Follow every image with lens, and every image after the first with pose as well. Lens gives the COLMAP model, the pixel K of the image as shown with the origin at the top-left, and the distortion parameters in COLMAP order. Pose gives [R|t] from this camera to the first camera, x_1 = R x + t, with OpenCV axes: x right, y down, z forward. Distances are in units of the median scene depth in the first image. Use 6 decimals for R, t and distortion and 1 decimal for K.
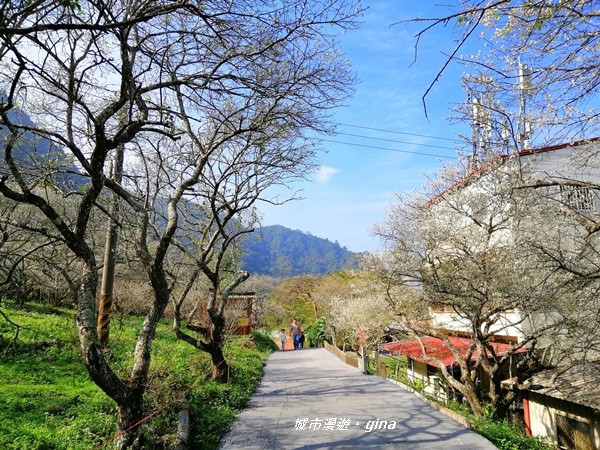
lens RADIAL K [[429.9, 0, 300.0], [0, 429.9, 225.0], [0, 0, 1]] dist [0.062199, -0.084396]
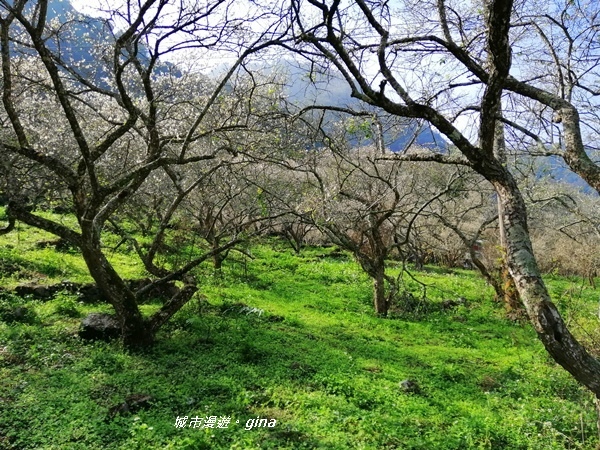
lens RADIAL K [[429.9, 0, 300.0], [0, 429.9, 225.0], [0, 0, 1]] dist [0.062199, -0.084396]
pose [[0.672937, -0.125043, -0.729055, -0.141798], [0.188295, 0.982098, 0.005359, 0.054972], [0.715333, -0.140883, 0.684435, 0.192911]]
